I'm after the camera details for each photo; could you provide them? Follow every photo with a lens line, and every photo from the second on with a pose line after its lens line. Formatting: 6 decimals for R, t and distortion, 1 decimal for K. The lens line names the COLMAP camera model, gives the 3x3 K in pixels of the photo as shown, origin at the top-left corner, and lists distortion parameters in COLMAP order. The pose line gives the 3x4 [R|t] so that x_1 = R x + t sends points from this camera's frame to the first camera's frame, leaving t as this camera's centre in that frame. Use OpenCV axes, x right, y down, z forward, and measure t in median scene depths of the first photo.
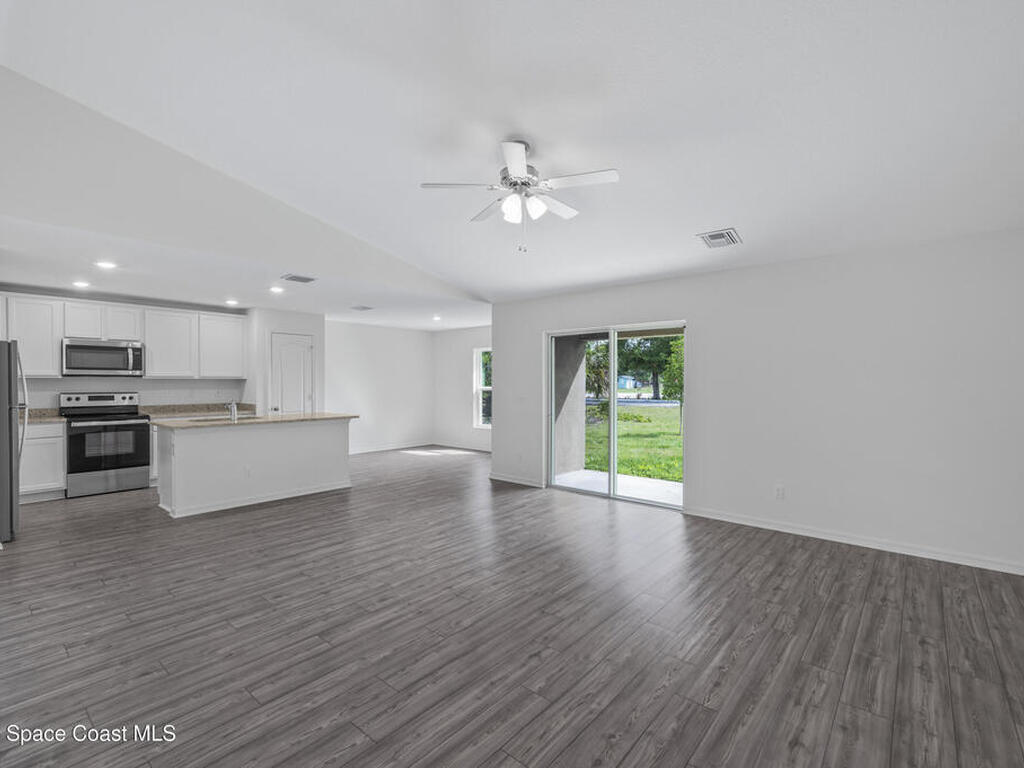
lens RADIAL K [[480.8, 0, 510.5], [0, 480.8, 381.9], [0, 0, 1]] dist [-0.005370, 0.000565]
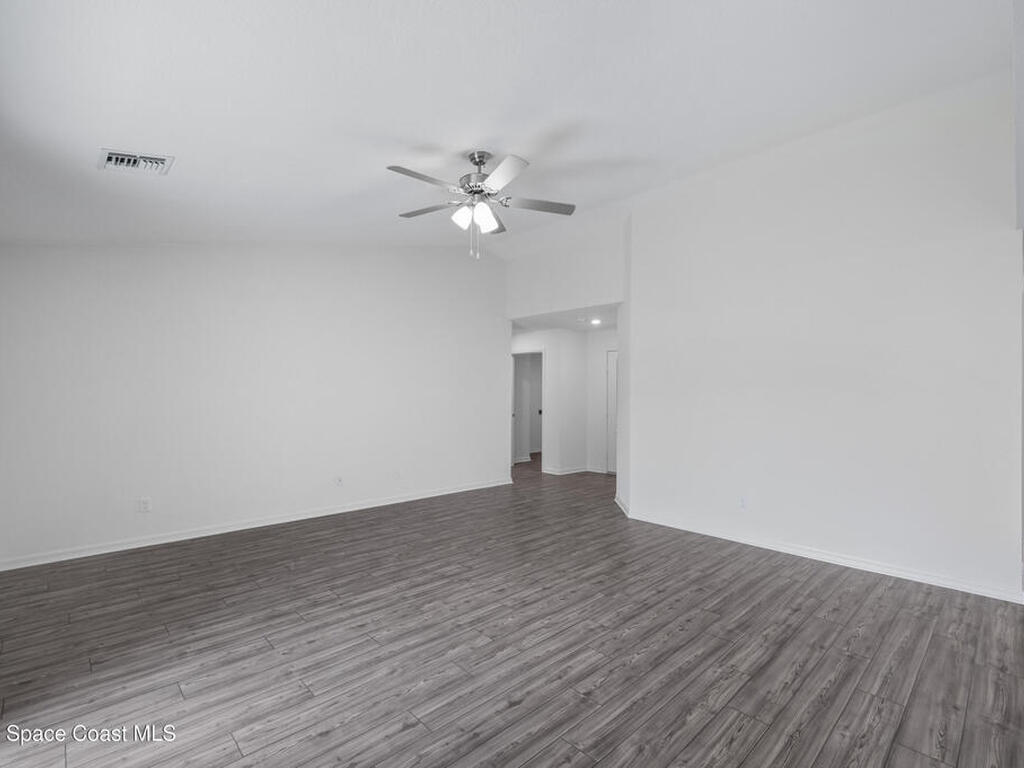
lens RADIAL K [[480.8, 0, 508.7], [0, 480.8, 383.5], [0, 0, 1]] dist [-0.005370, 0.000565]
pose [[-0.994188, -0.006544, 0.107456, -0.168462], [-0.008880, 0.999734, -0.021270, 0.001748], [-0.107288, -0.022100, -0.993982, 2.213749]]
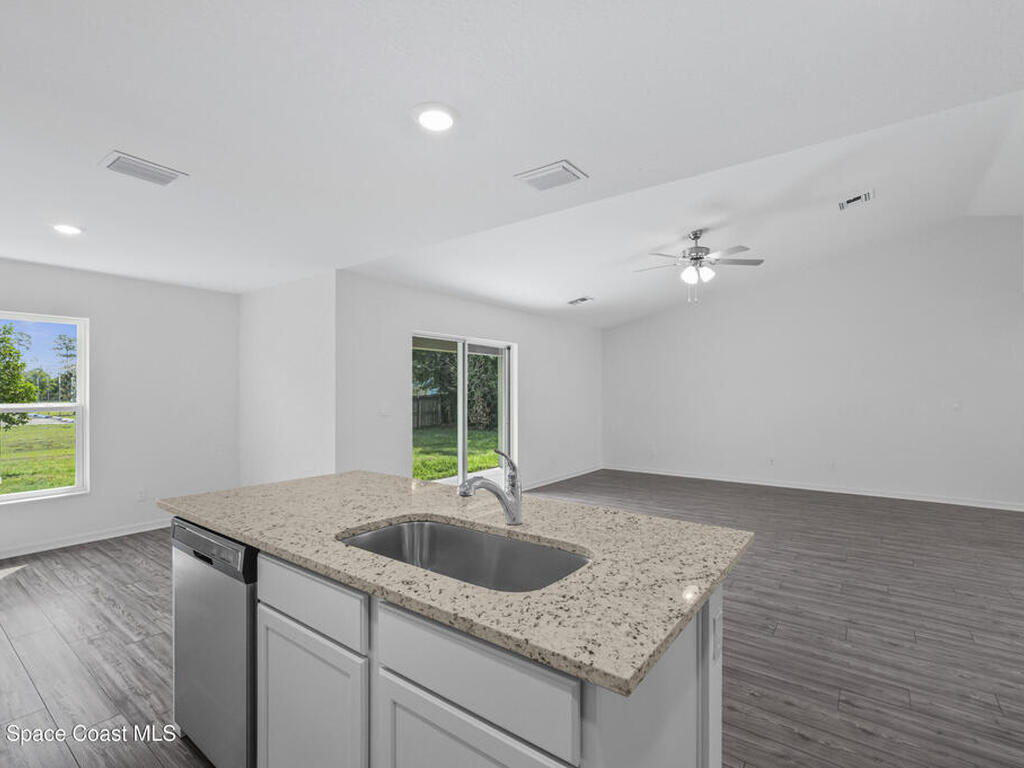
lens RADIAL K [[480.8, 0, 513.0], [0, 480.8, 389.0], [0, 0, 1]] dist [-0.005370, 0.000565]
pose [[-0.067197, 0.003431, 0.997734, -1.589714], [0.002170, 0.999992, -0.003292, -0.006654], [-0.997737, 0.001944, -0.067204, 1.857655]]
